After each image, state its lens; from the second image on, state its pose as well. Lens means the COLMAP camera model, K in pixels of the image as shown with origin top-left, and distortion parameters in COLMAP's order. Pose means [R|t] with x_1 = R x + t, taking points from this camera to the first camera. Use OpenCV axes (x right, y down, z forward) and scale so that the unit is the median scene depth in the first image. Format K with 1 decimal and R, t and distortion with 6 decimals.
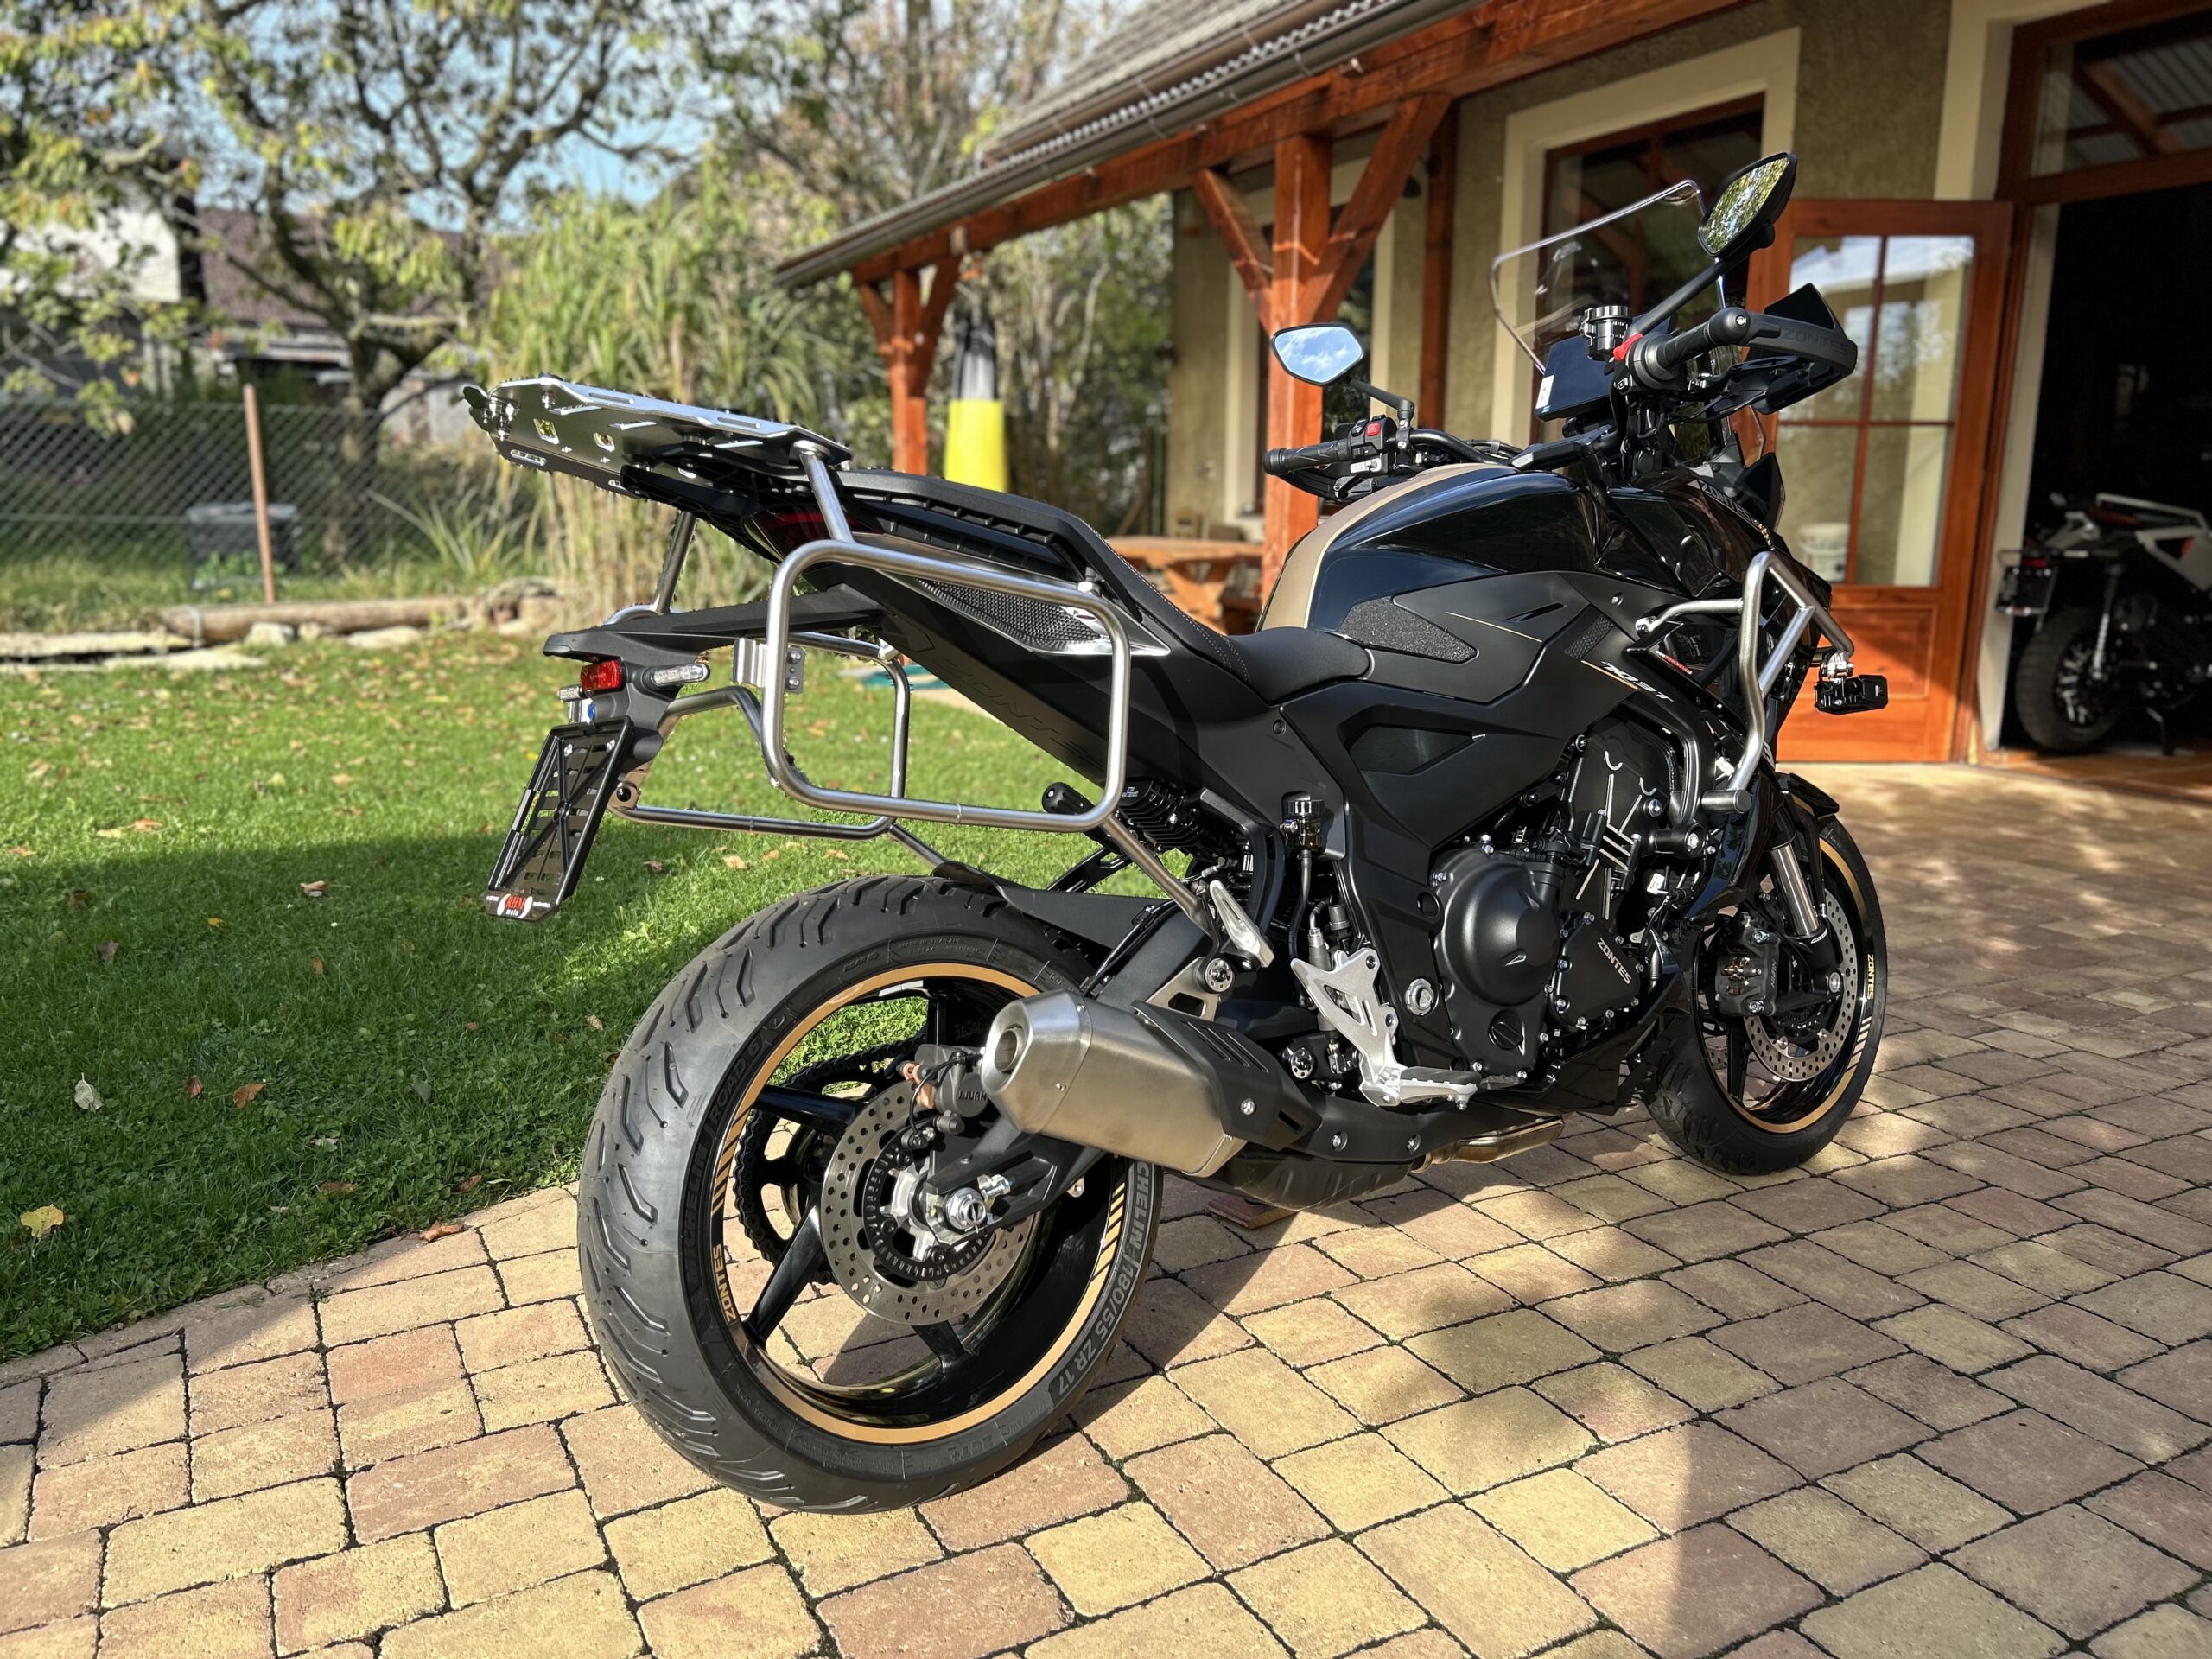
lens RADIAL K [[1672.4, 0, 1107.5], [0, 1672.4, 847.0], [0, 0, 1]] dist [0.048696, -0.045761]
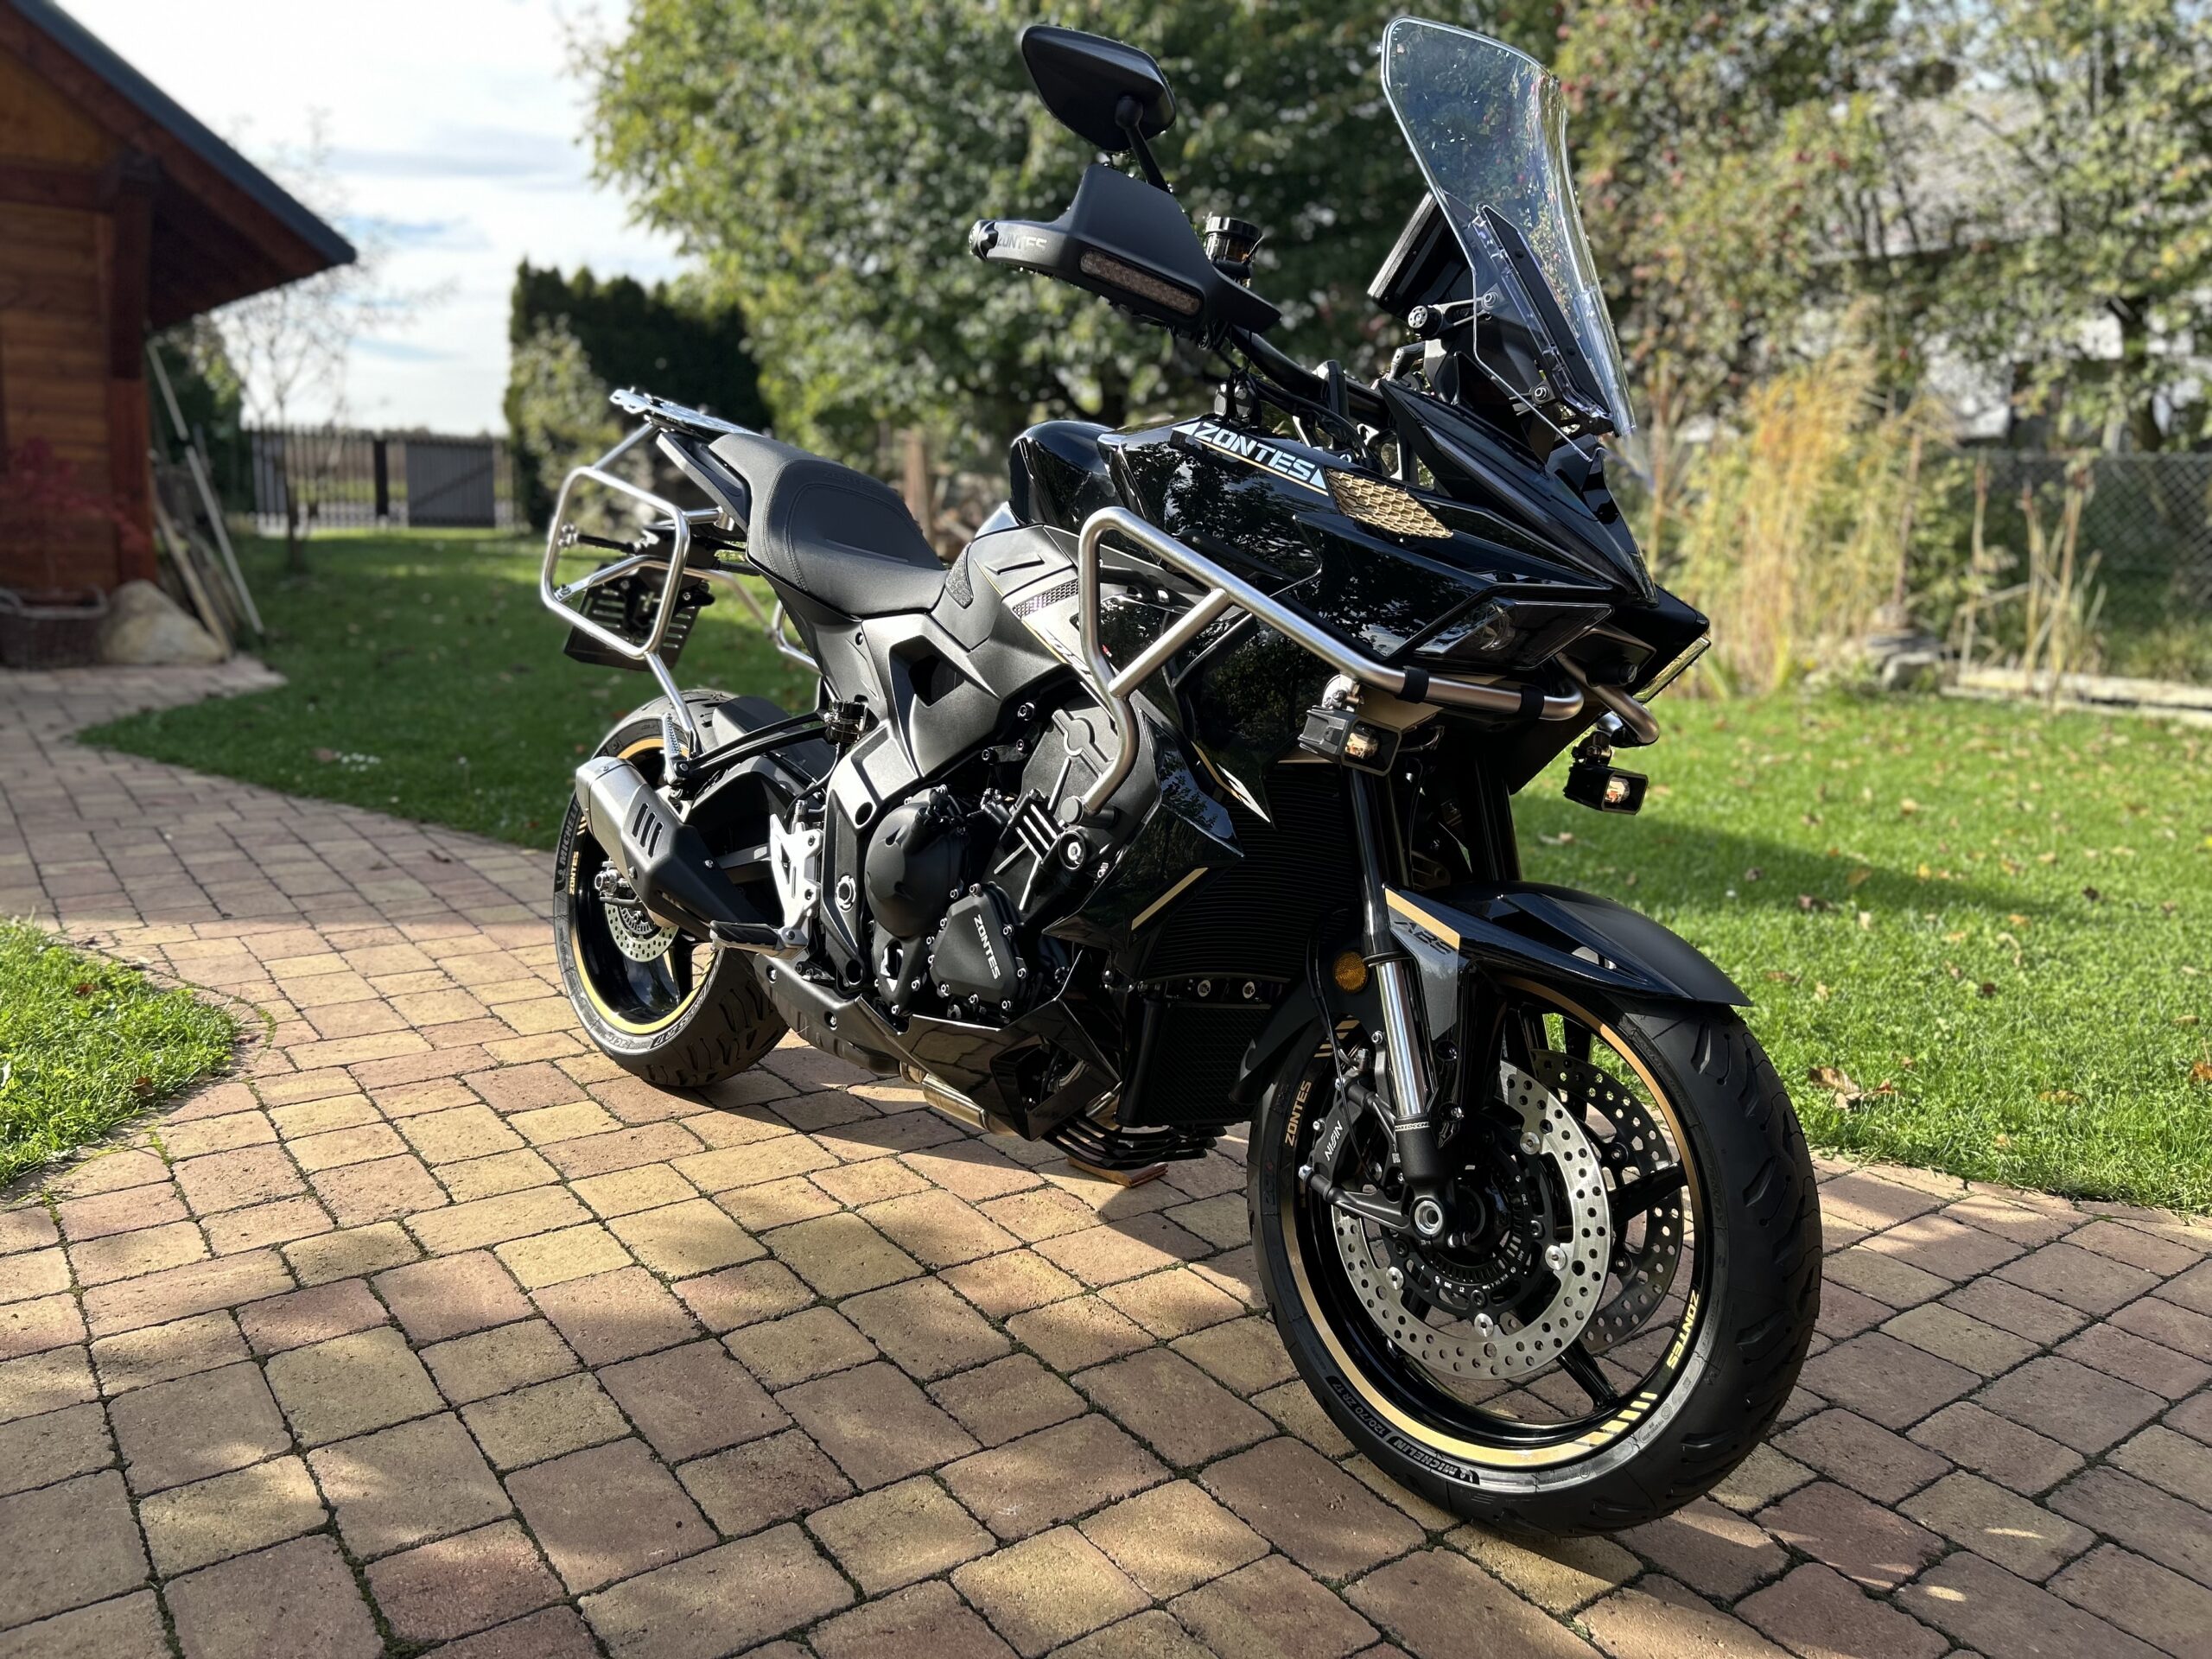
lens RADIAL K [[1672.4, 0, 1118.3], [0, 1672.4, 821.0], [0, 0, 1]] dist [0.048696, -0.045761]
pose [[0.146594, 0.180447, -0.972599, 1.206735], [-0.244177, 0.959397, 0.141194, -0.147160], [0.958586, 0.216788, 0.184703, 0.898478]]
